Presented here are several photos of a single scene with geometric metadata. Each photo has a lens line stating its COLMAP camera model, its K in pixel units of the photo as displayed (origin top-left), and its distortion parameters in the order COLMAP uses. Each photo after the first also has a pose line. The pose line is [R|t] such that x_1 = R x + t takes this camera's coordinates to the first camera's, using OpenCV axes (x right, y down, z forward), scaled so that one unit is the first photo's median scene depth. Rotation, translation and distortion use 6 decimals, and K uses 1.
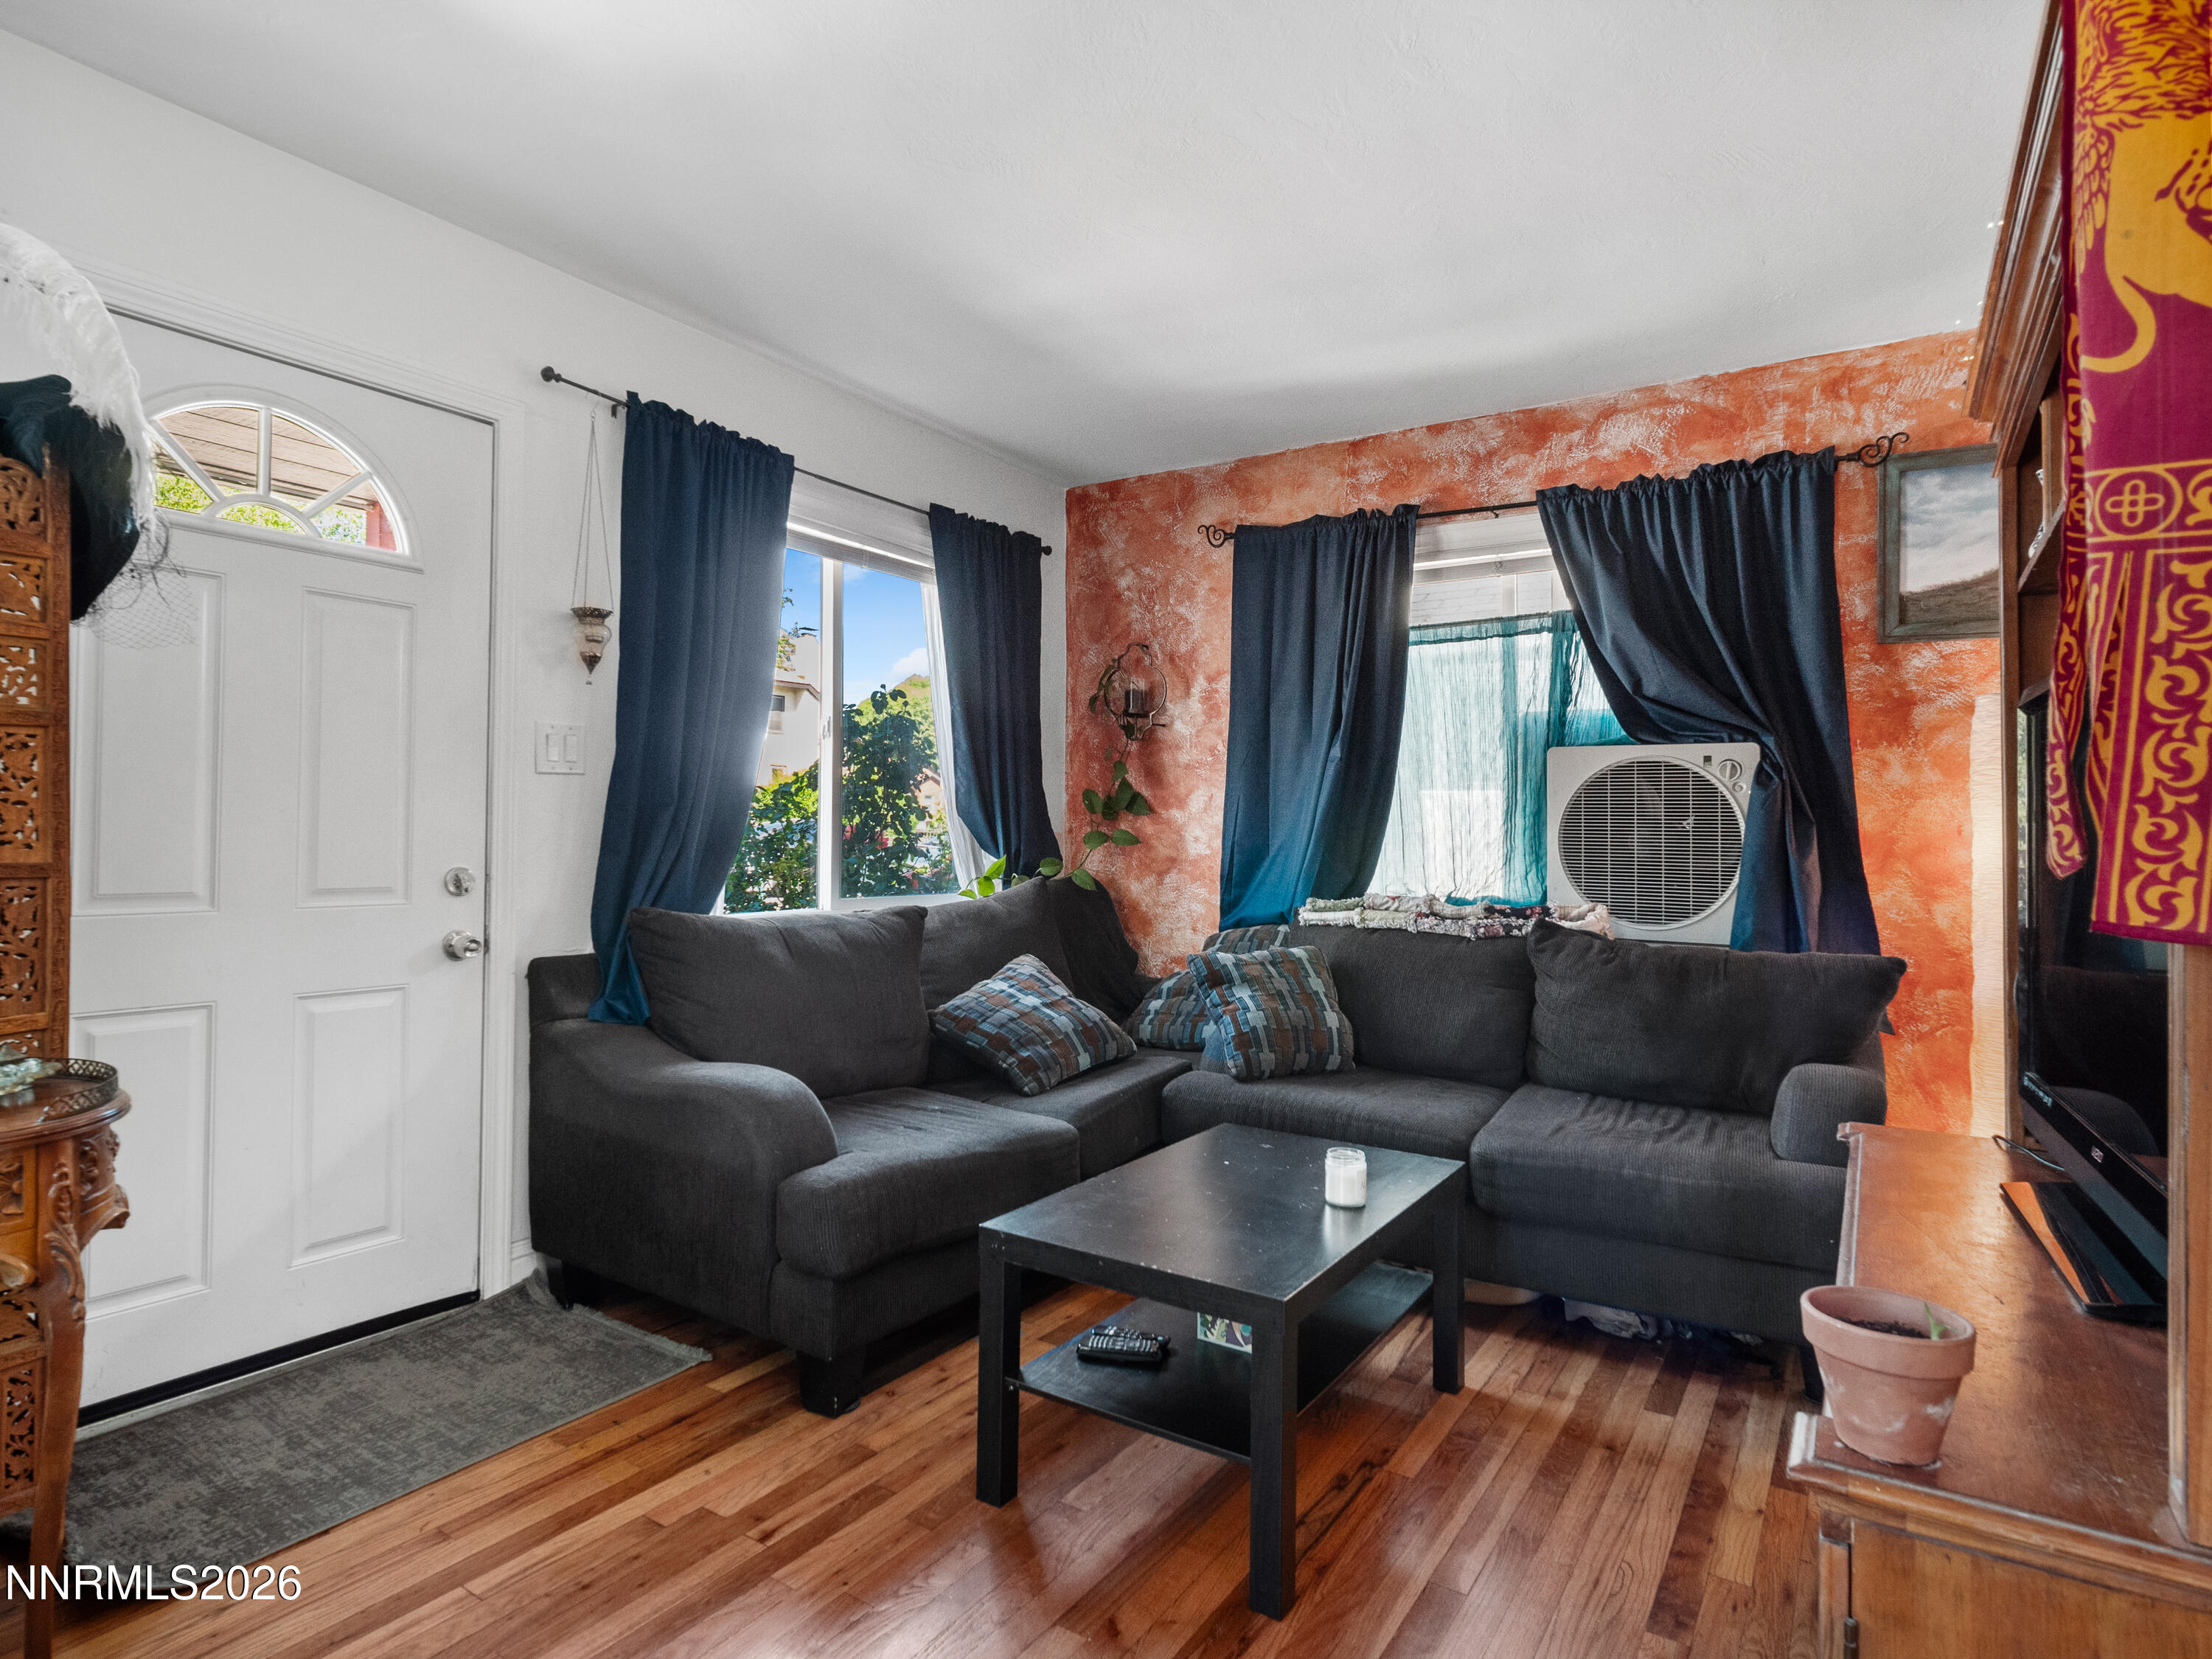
lens RADIAL K [[1197.5, 0, 1109.7], [0, 1197.5, 829.5], [0, 0, 1]] dist [0.006100, -0.004891]
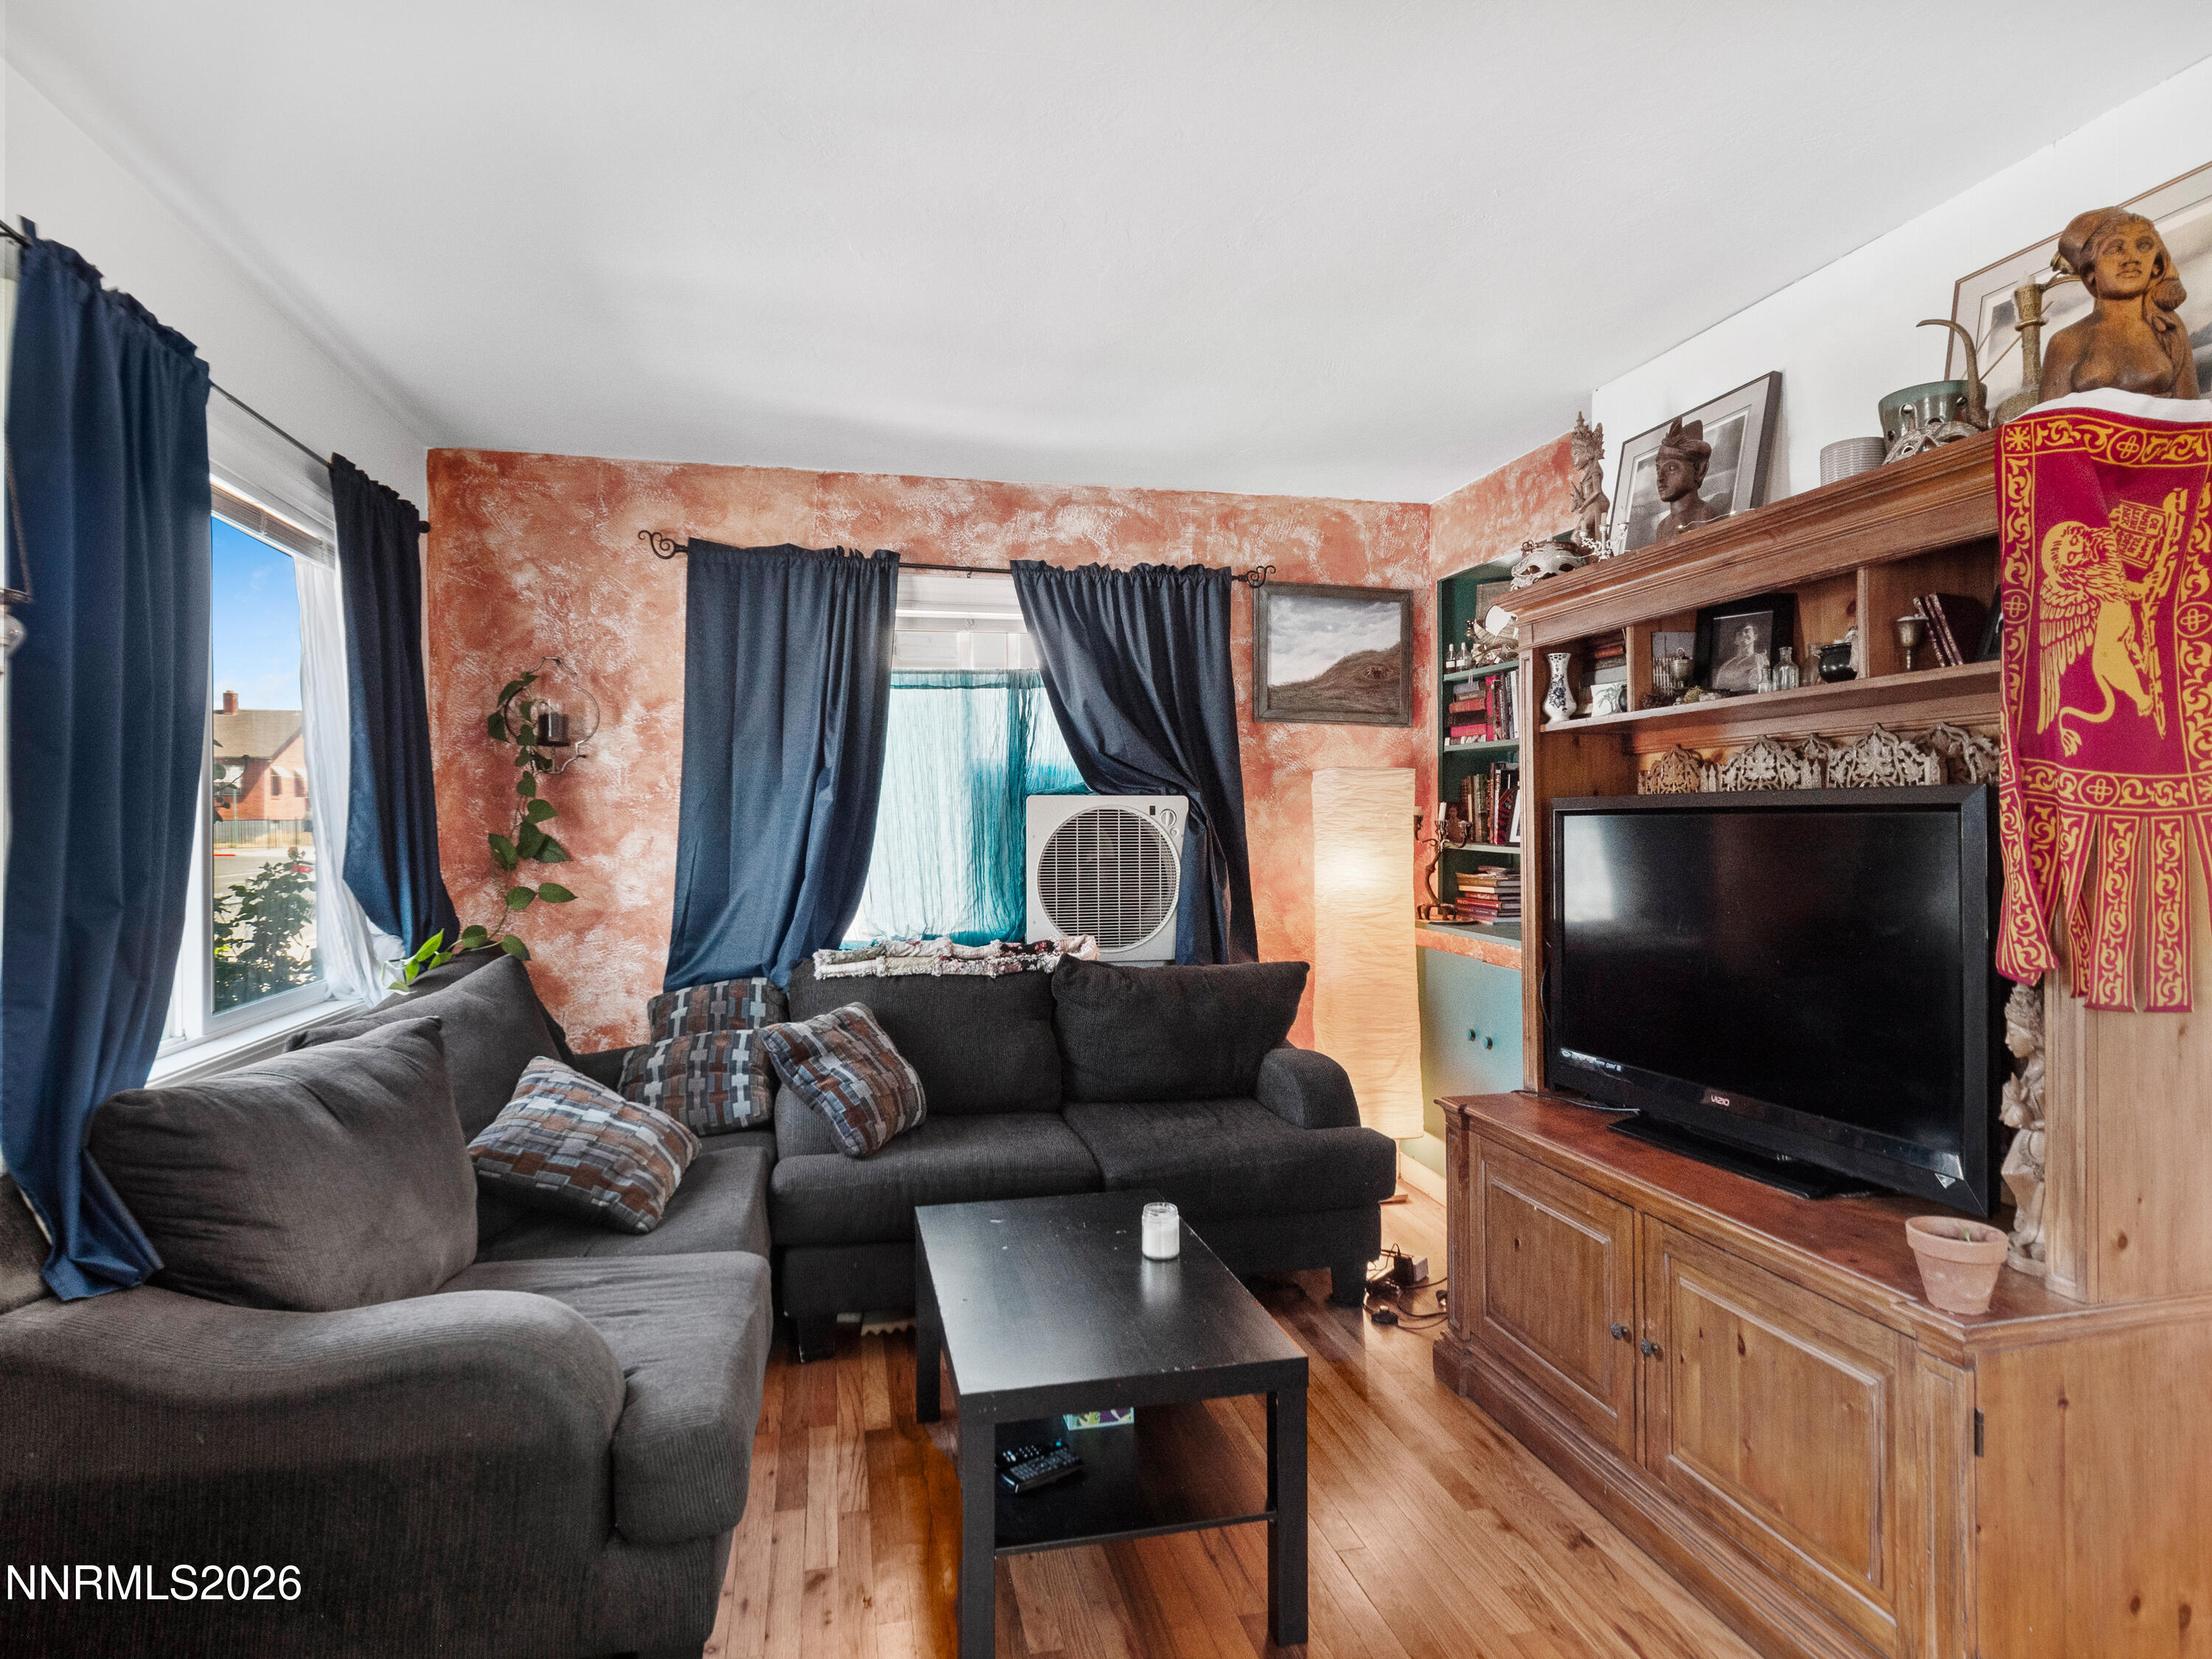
lens RADIAL K [[1197.5, 0, 1110.4], [0, 1197.5, 828.5], [0, 0, 1]] dist [0.006100, -0.004891]
pose [[0.698943, -0.022552, 0.714822, -0.372539], [0.012375, 0.999734, 0.019441, -0.058805], [-0.715071, -0.004742, 0.699036, 0.172275]]
